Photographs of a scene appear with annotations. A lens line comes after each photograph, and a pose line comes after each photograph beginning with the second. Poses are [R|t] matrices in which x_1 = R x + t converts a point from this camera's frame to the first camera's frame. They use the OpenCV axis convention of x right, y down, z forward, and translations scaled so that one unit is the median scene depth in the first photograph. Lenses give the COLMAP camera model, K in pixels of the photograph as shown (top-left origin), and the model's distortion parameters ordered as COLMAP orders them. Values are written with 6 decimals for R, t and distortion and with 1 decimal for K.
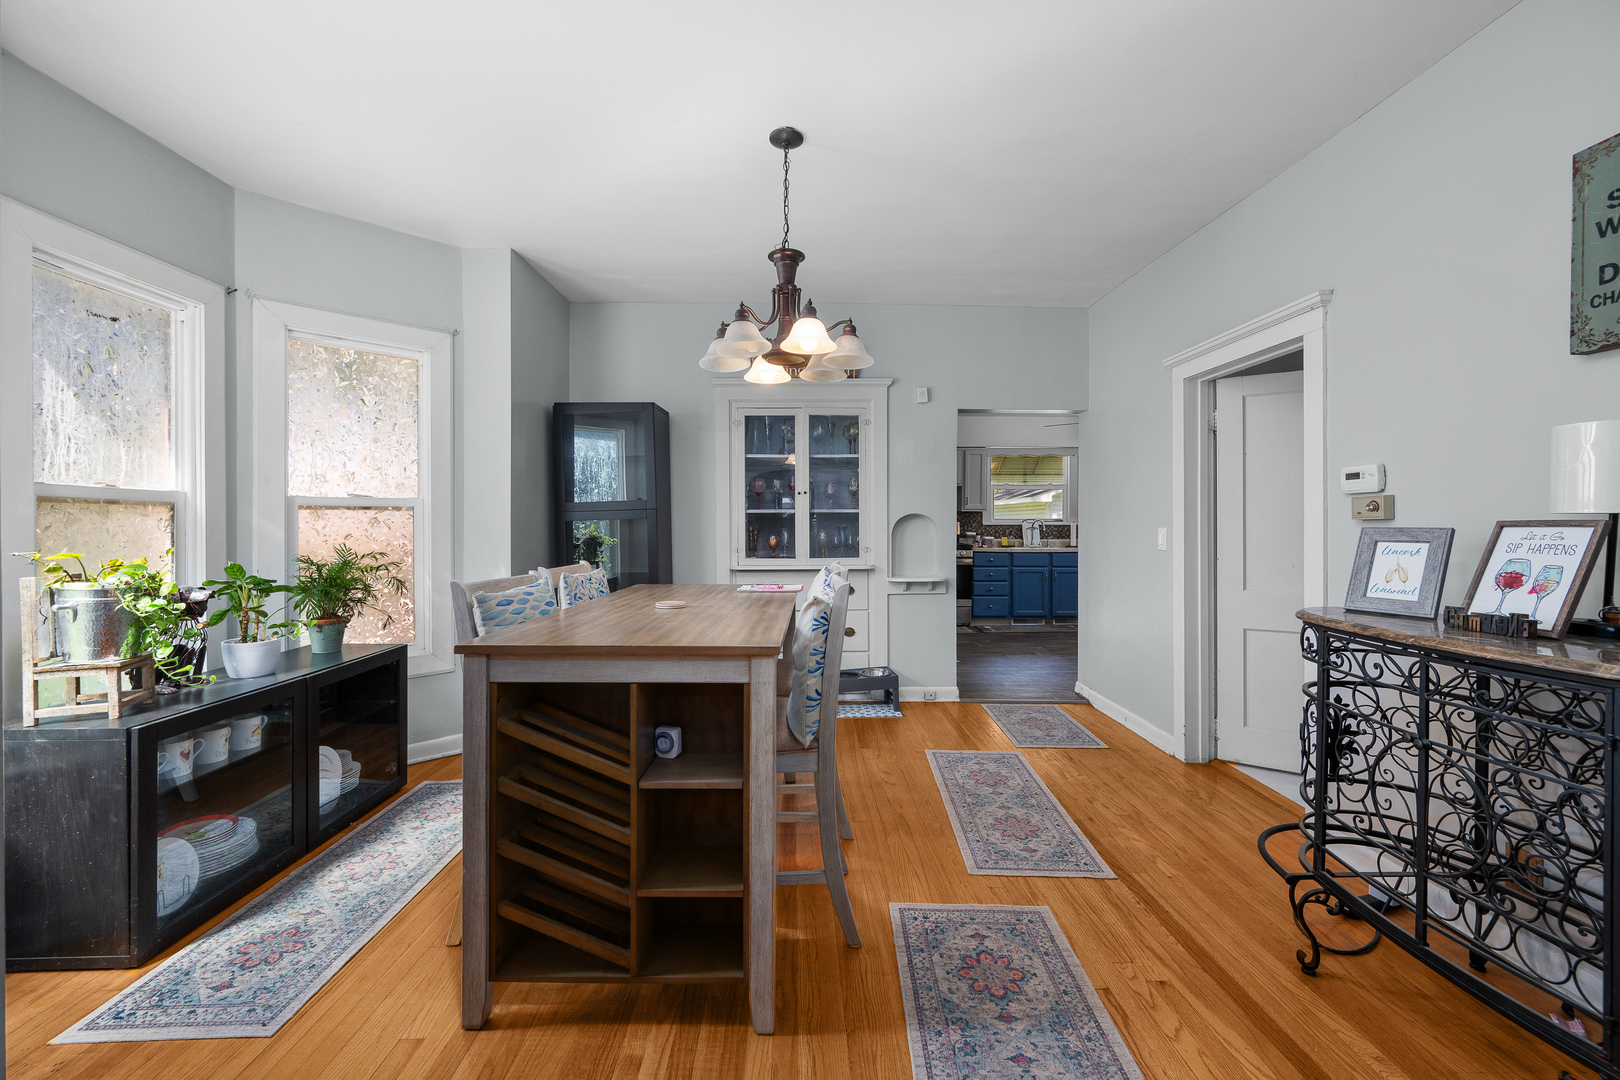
lens RADIAL K [[639.9, 0, 824.8], [0, 639.9, 537.6], [0, 0, 1]] dist [-0.008897, 0.001544]
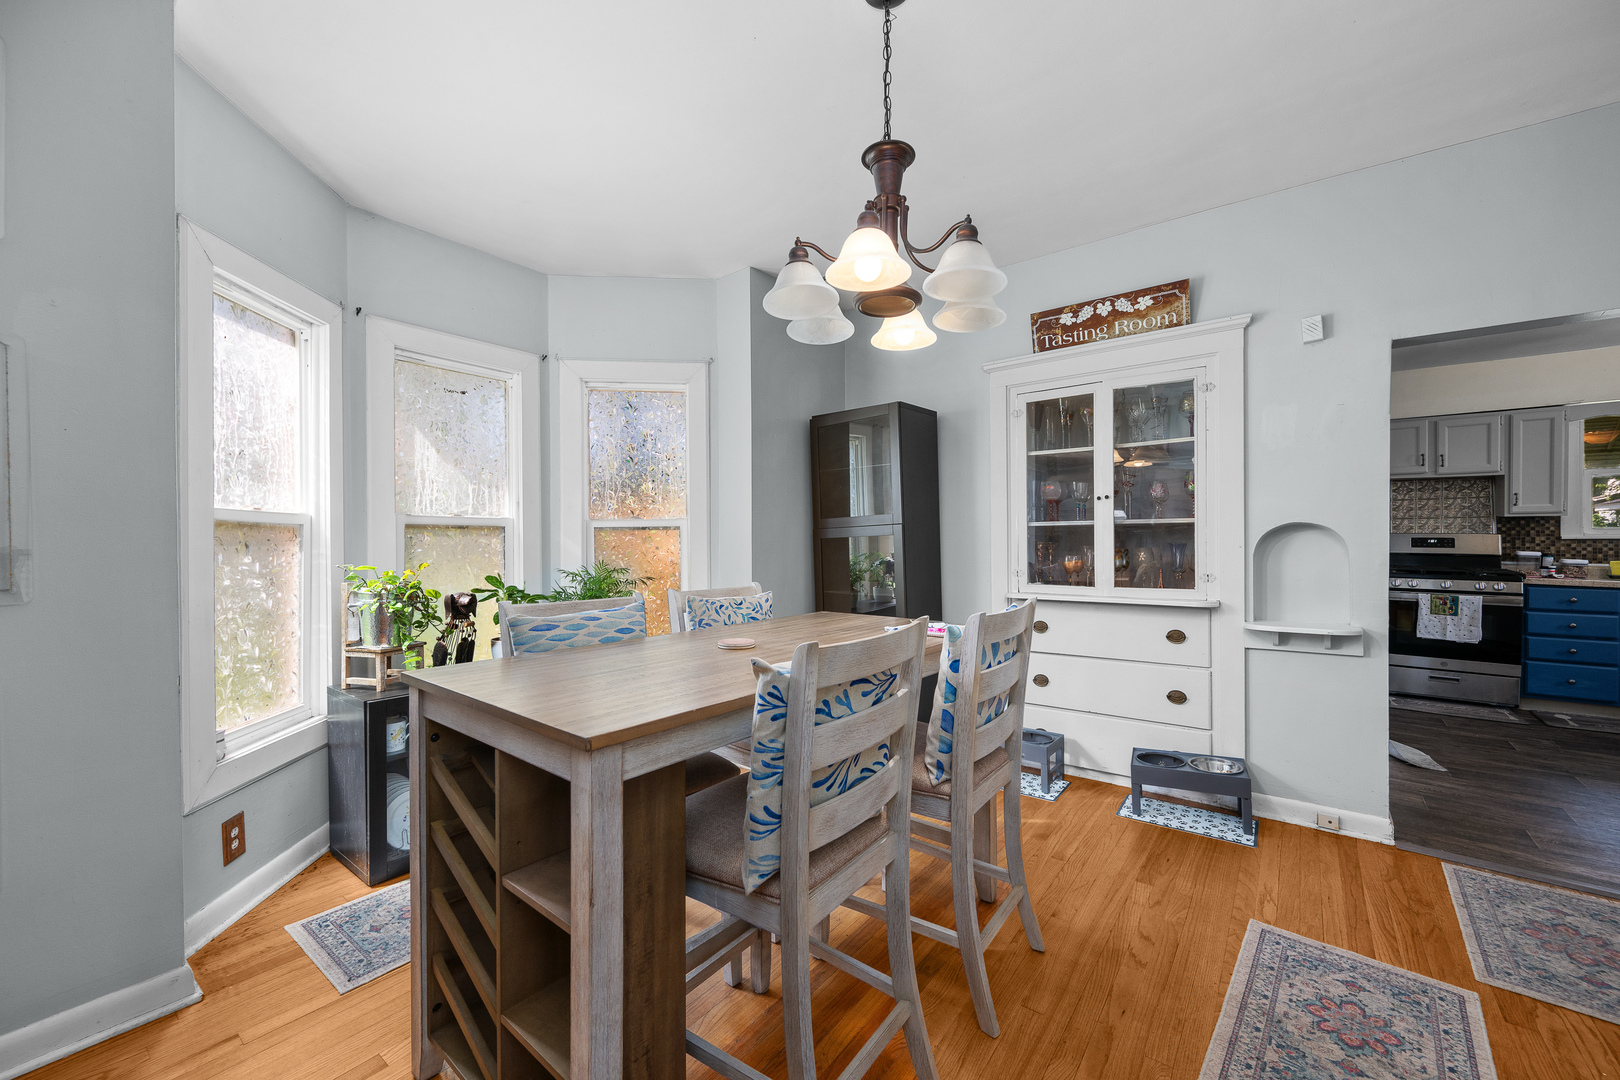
lens RADIAL K [[639.9, 0, 818.5], [0, 639.9, 553.1], [0, 0, 1]] dist [-0.008897, 0.001544]
pose [[0.770998, 0.007596, -0.636793, 0.239966], [-0.008004, 0.999965, 0.002238, -0.007672], [0.636788, 0.003372, 0.771032, 0.310477]]
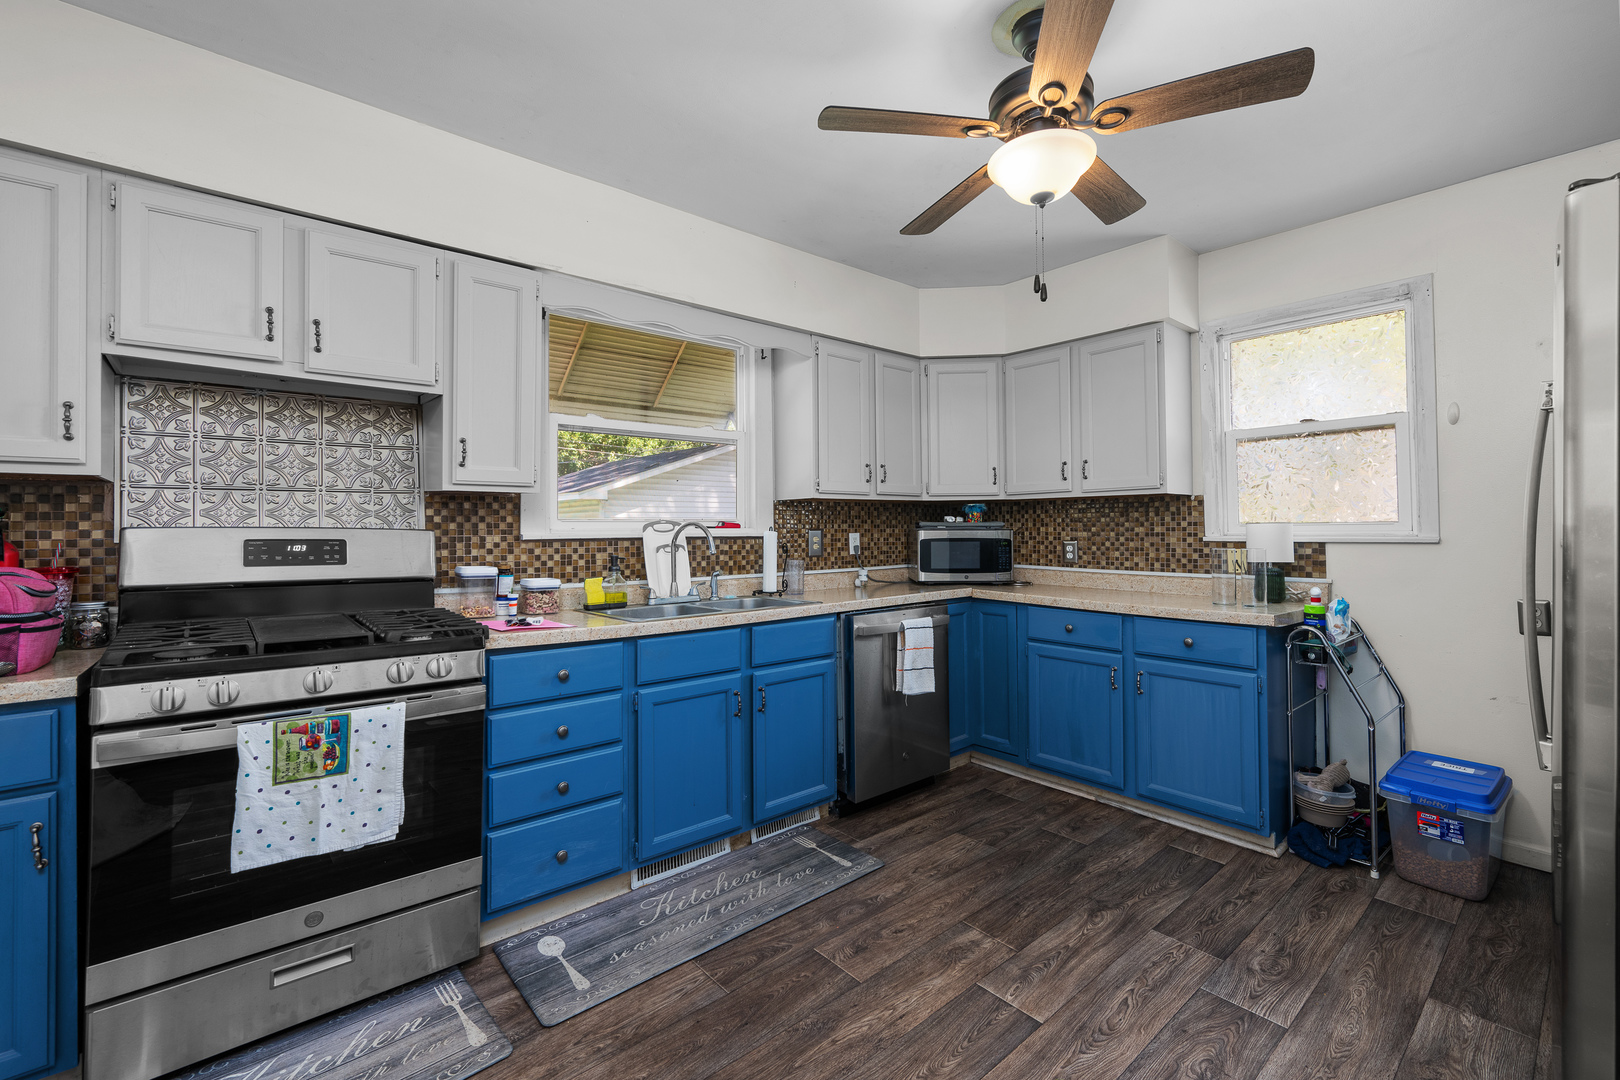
lens RADIAL K [[690.5, 0, 815.8], [0, 690.5, 506.6], [0, 0, 1]] dist [-0.005432, 0.000984]
pose [[0.785499, 0.007118, 0.618822, 0.393952], [0.023296, 0.998885, -0.041061, -0.049012], [-0.618425, 0.046669, 0.784457, 1.679104]]
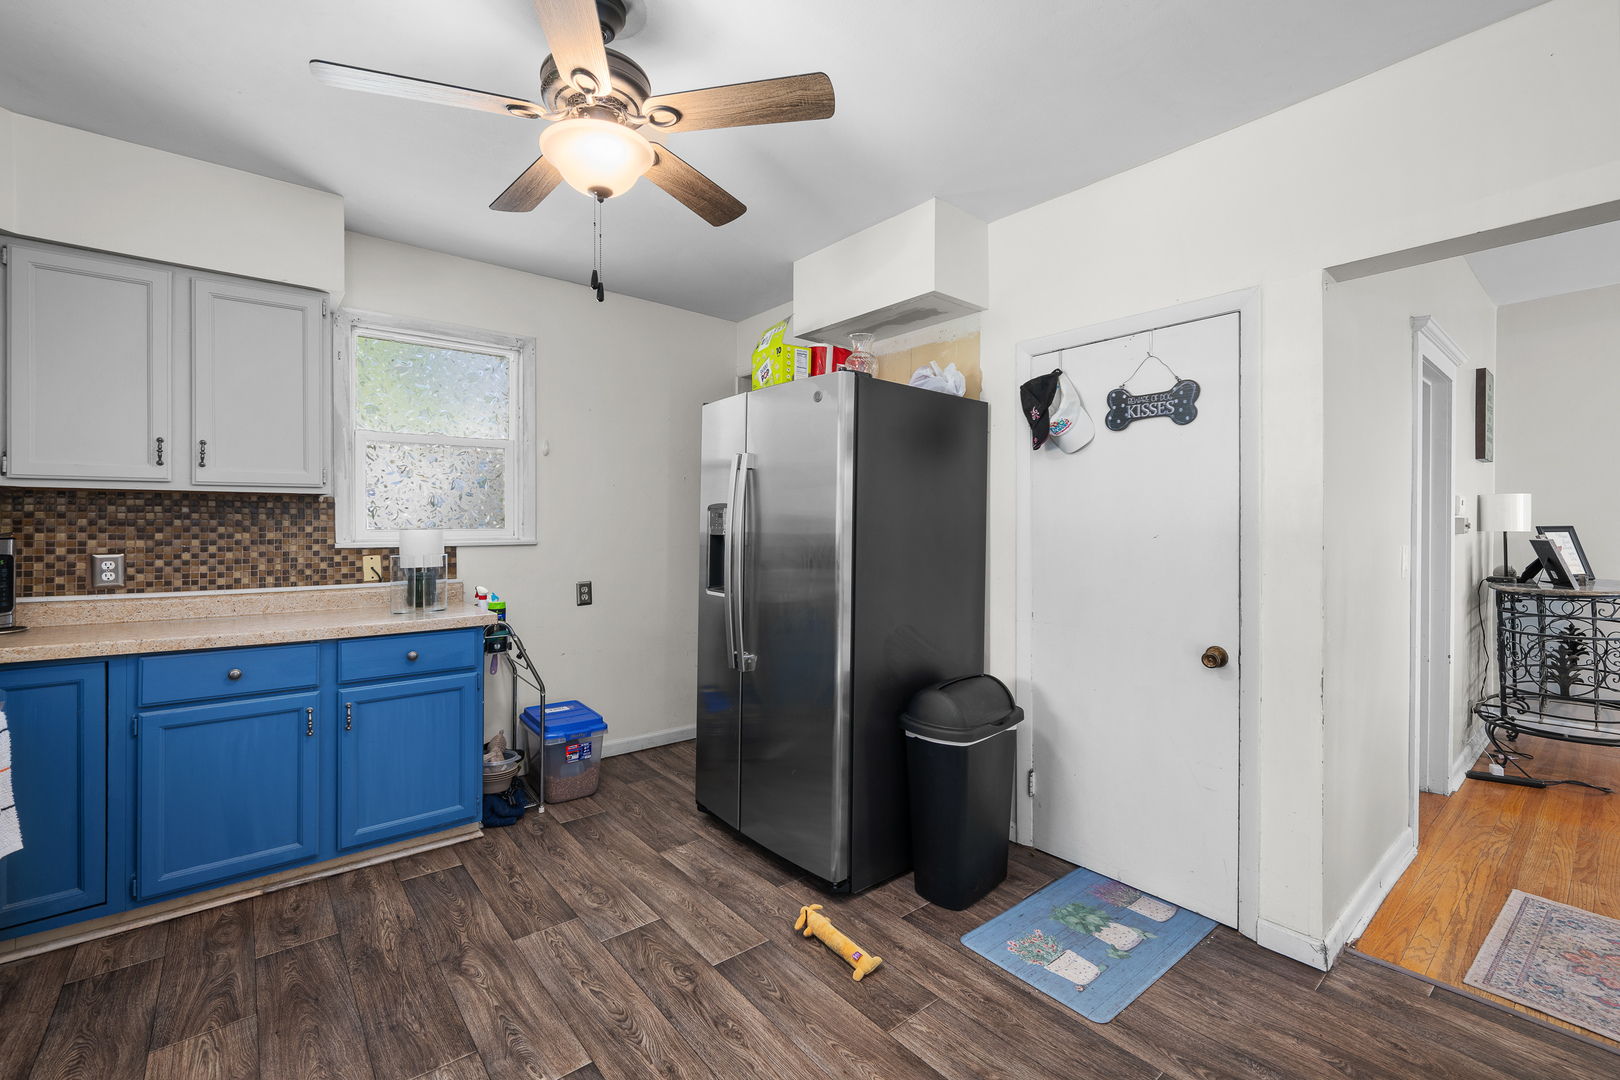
lens RADIAL K [[690.5, 0, 811.5], [0, 690.5, 507.8], [0, 0, 1]] dist [-0.005432, 0.000984]
pose [[-0.602026, 0.010519, 0.798408, 0.379494], [0.012024, 0.999919, -0.004107, -0.057885], [-0.798386, 0.007128, -0.602103, 1.899450]]
